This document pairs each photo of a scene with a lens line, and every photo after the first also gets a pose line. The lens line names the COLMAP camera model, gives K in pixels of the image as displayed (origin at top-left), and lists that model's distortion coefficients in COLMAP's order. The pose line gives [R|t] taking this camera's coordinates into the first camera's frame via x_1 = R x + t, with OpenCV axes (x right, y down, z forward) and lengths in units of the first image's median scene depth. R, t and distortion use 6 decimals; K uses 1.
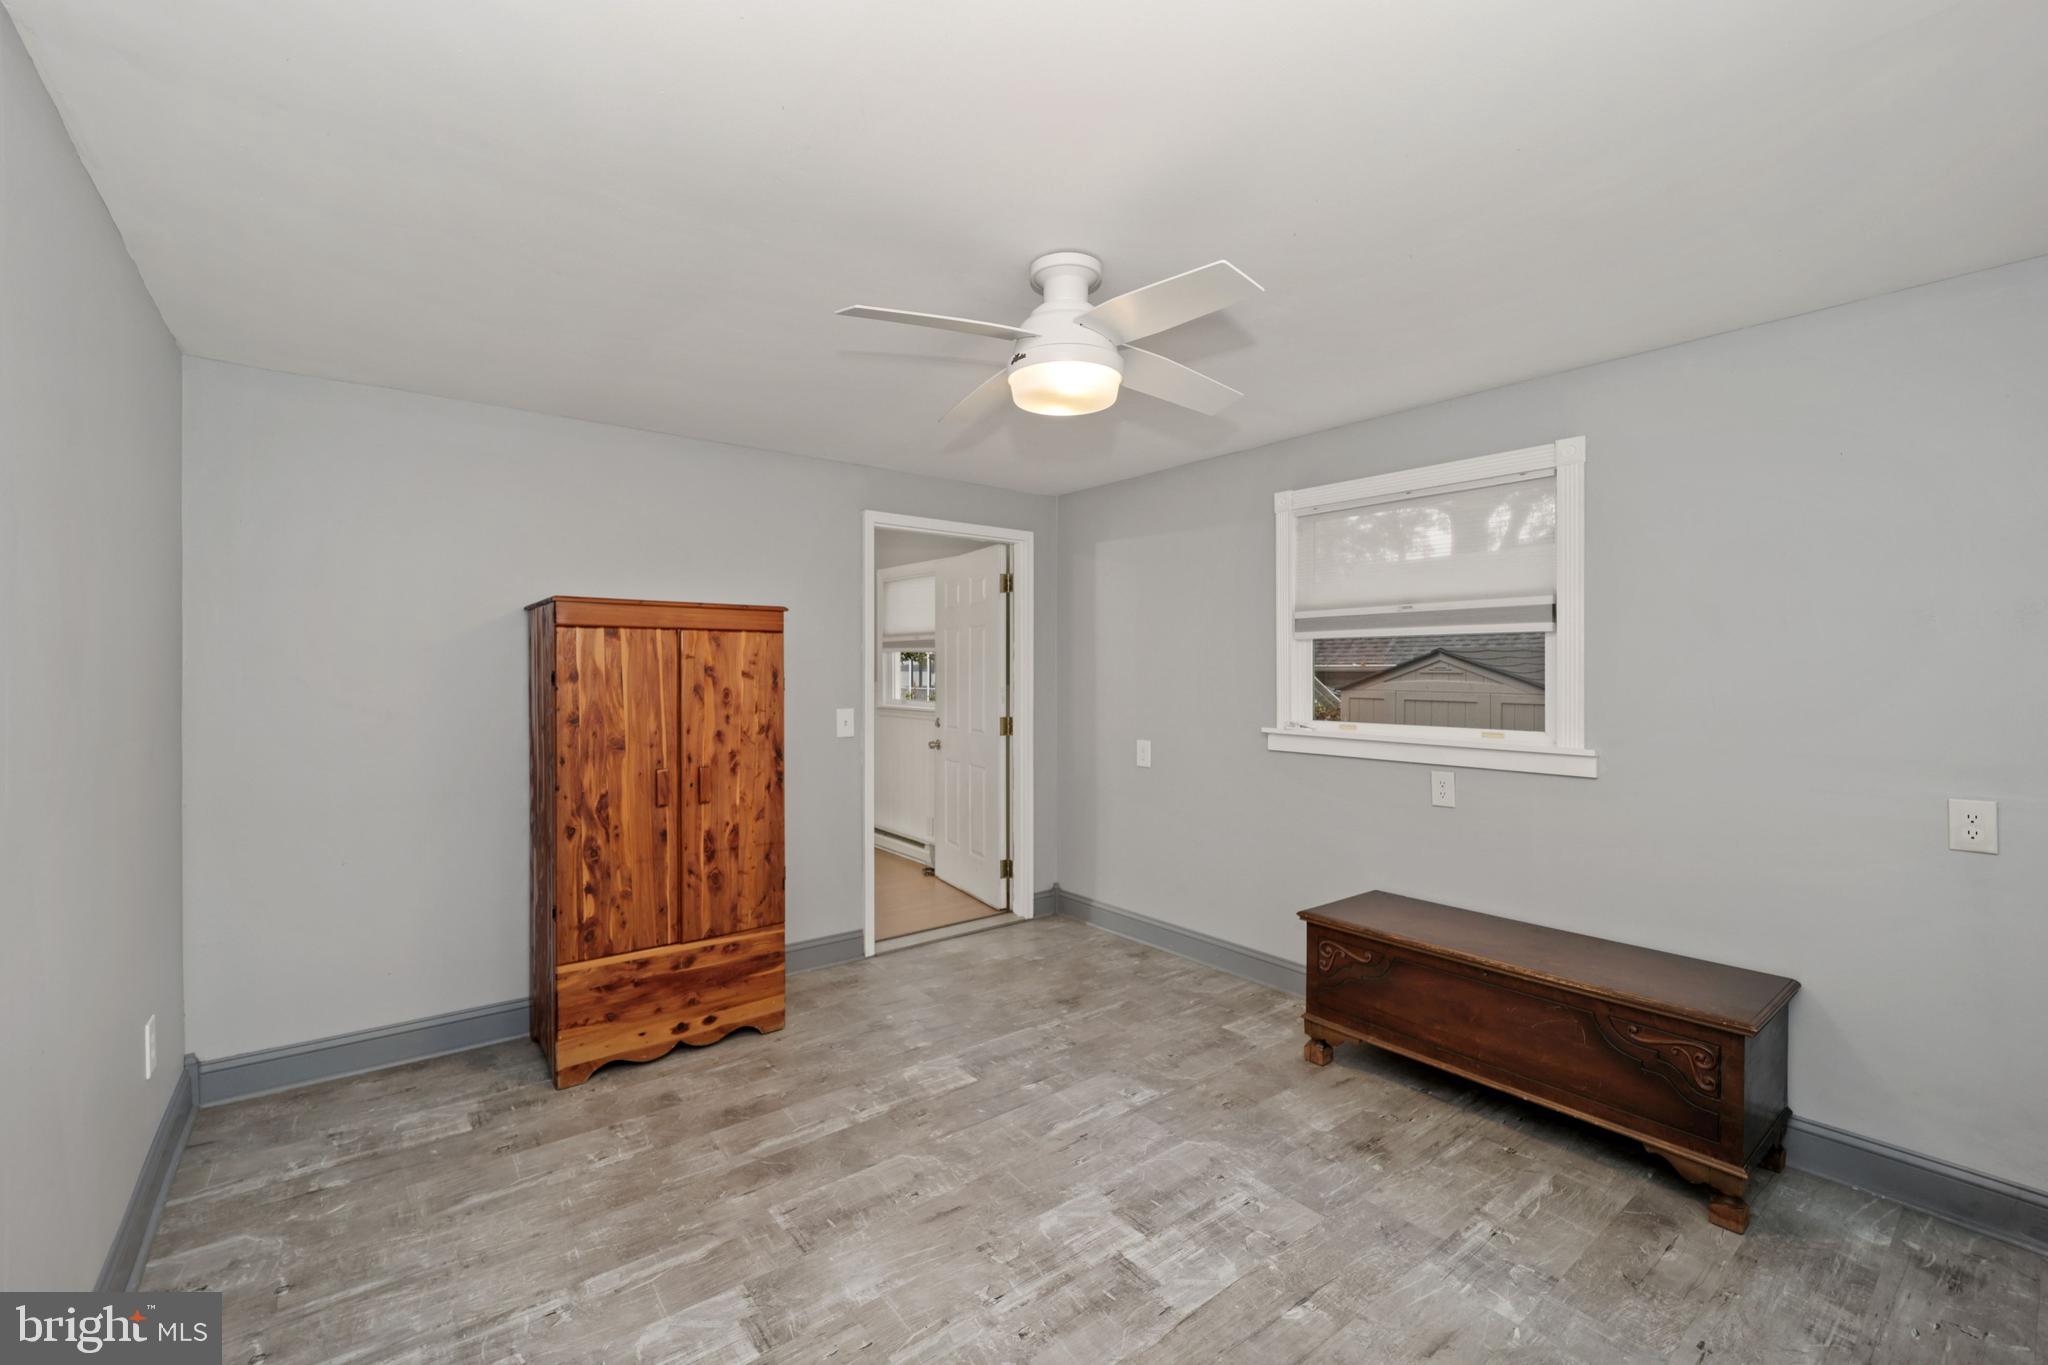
lens RADIAL K [[849.9, 0, 1019.1], [0, 849.9, 678.3], [0, 0, 1]] dist [-0.009319, -0.000769]
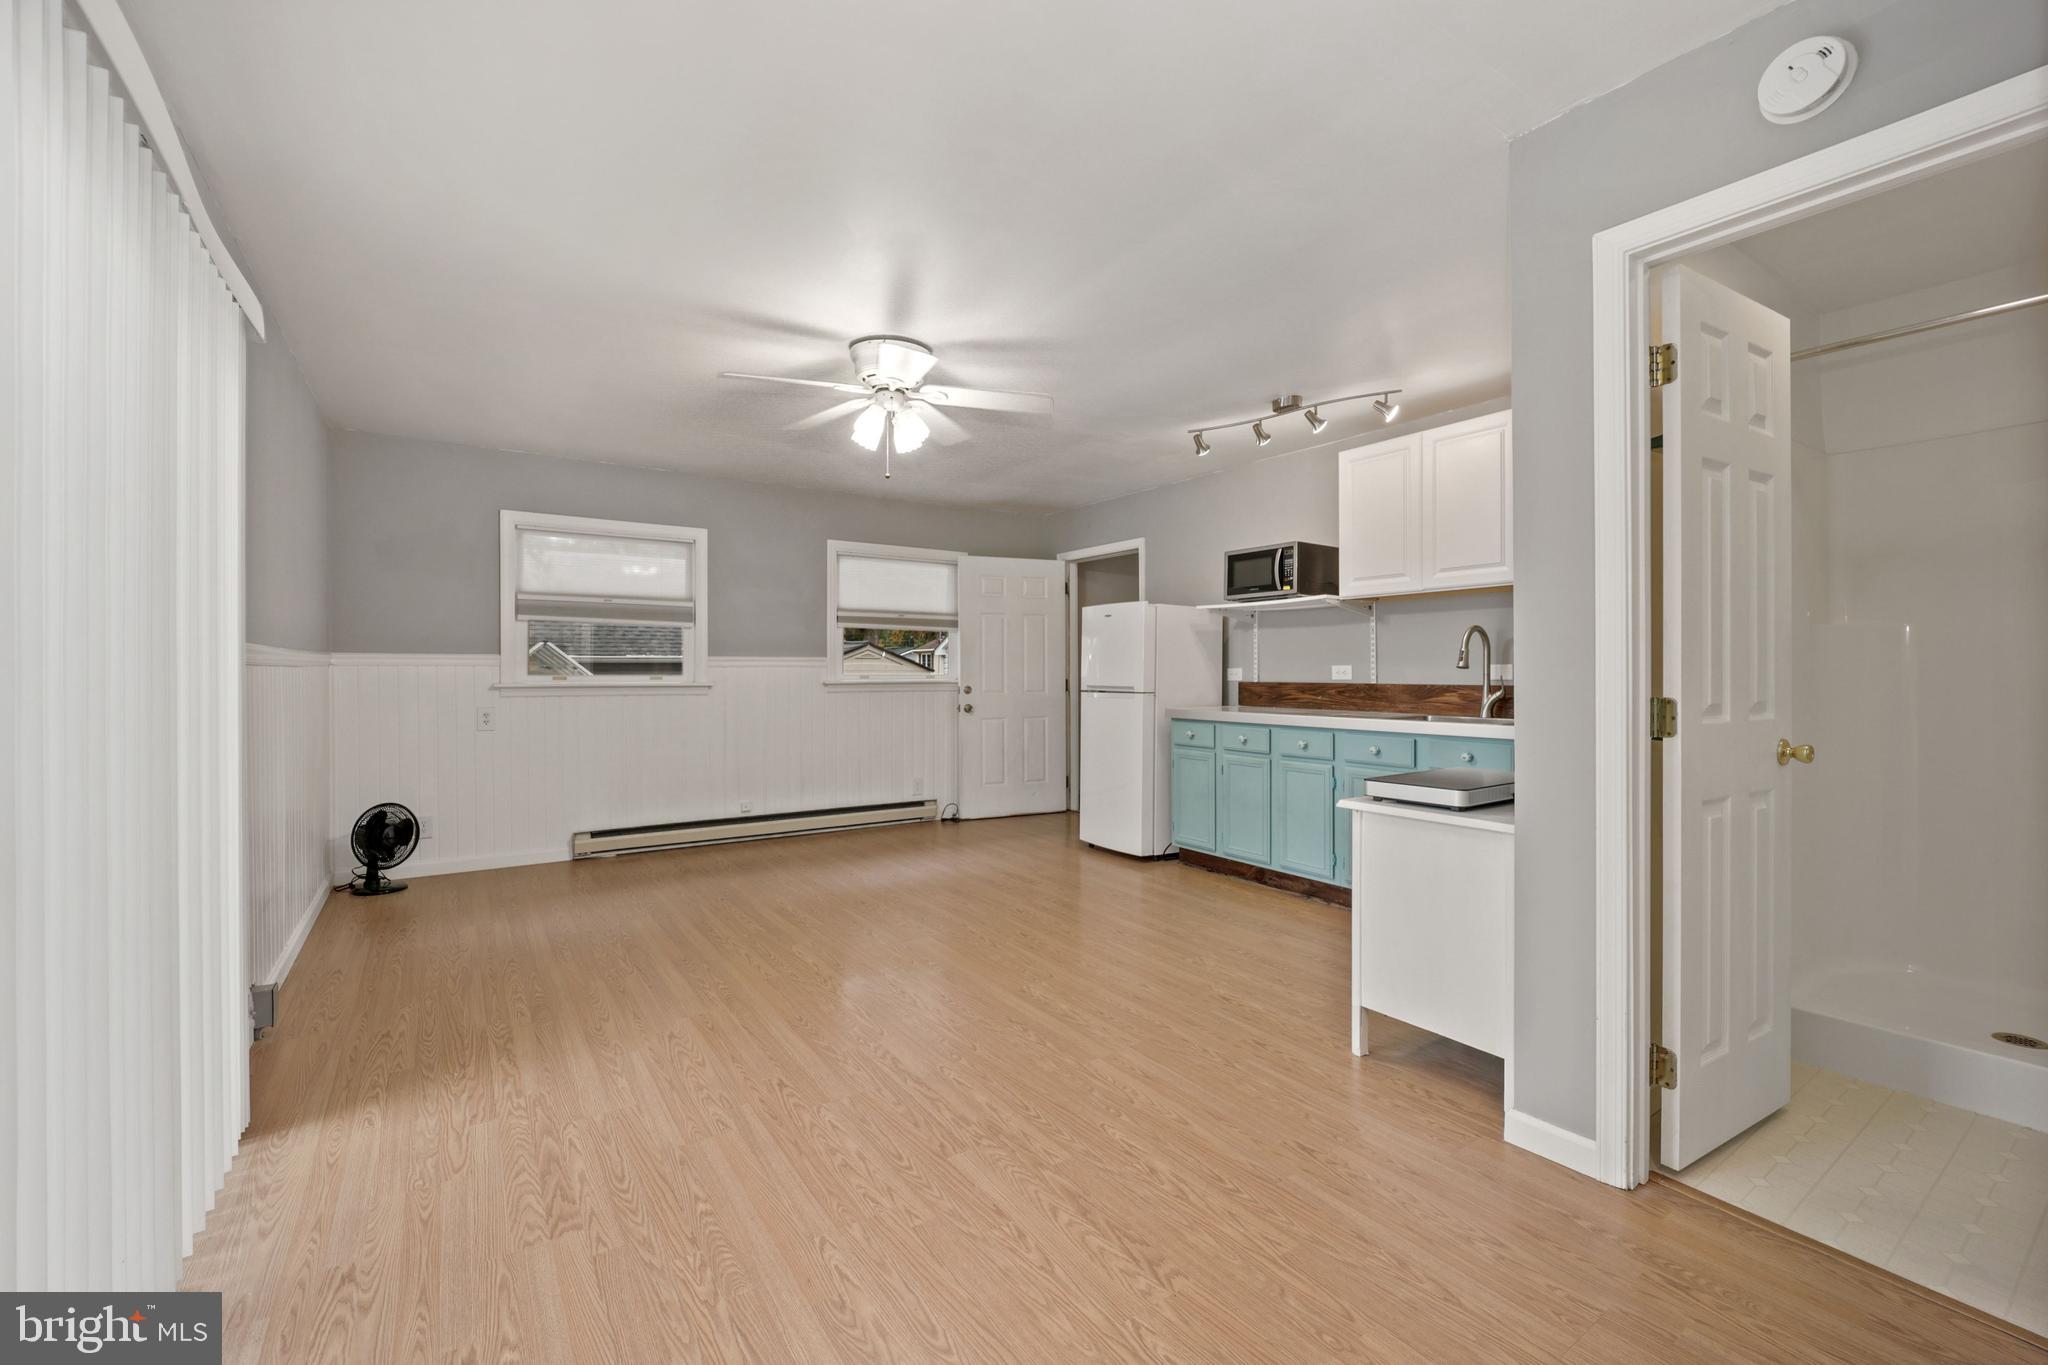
lens RADIAL K [[850.4, 0, 1029.0], [0, 850.4, 666.2], [0, 0, 1]] dist [-0.000177, 0.000020]
pose [[0.061732, 0.000939, 0.998092, -1.296268], [-0.006627, 0.999978, -0.000531, 0.018629], [-0.998071, -0.006582, 0.061737, 0.844977]]
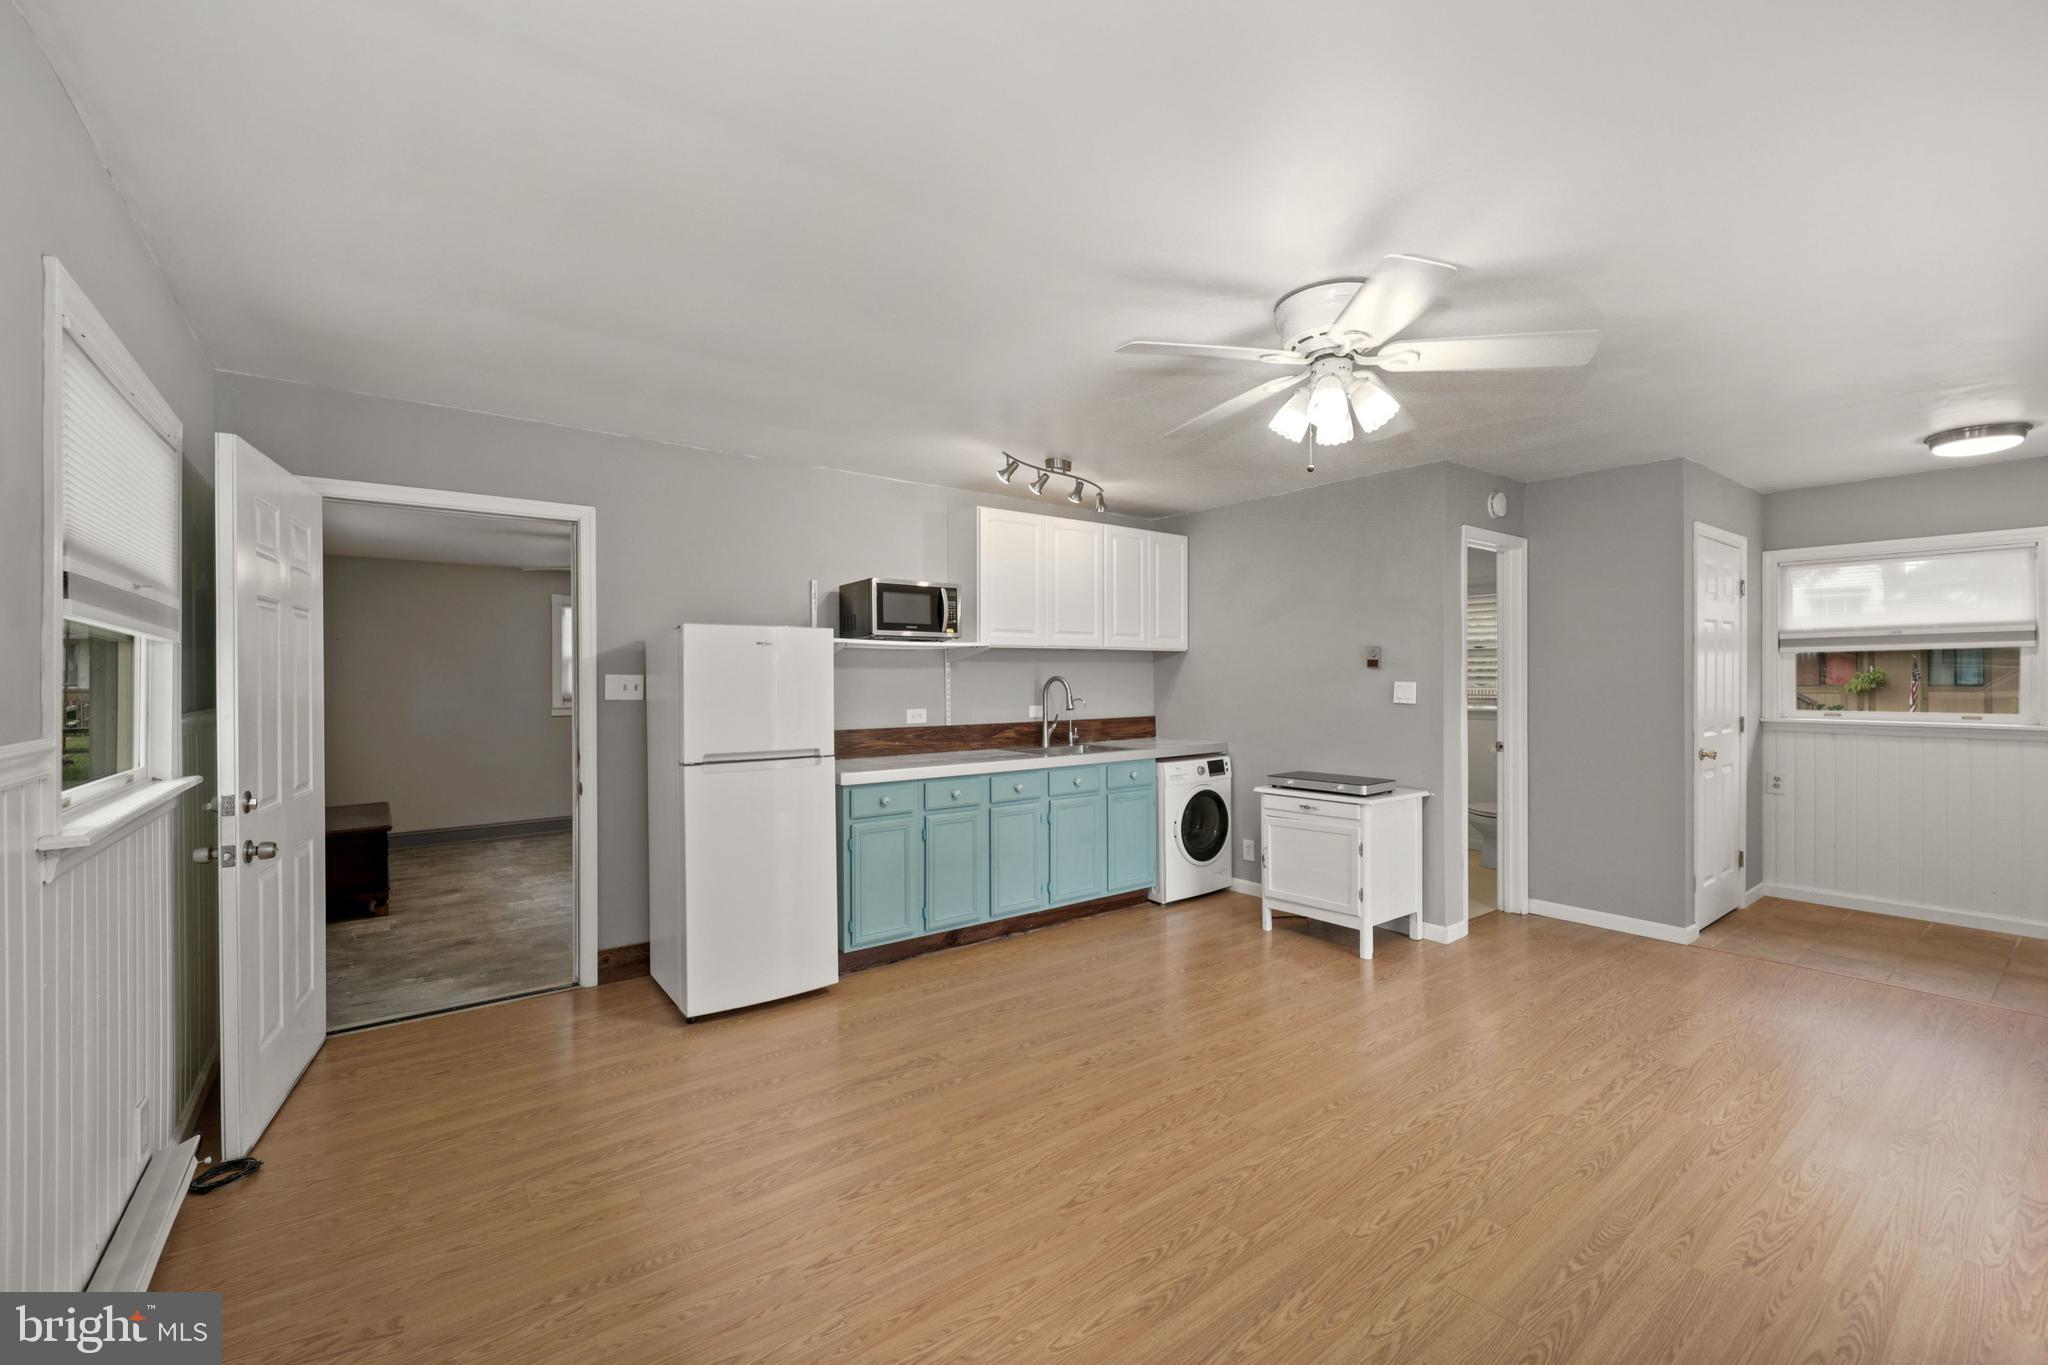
lens RADIAL K [[841.3, 0, 1015.9], [0, 841.3, 676.1], [0, 0, 1]] dist [-0.002174, -0.000510]
pose [[-0.999894, 0.000118, 0.014527, -0.510486], [0.000002, 0.999969, -0.007928, -0.011614], [-0.014528, -0.007928, -0.999863, 1.442142]]
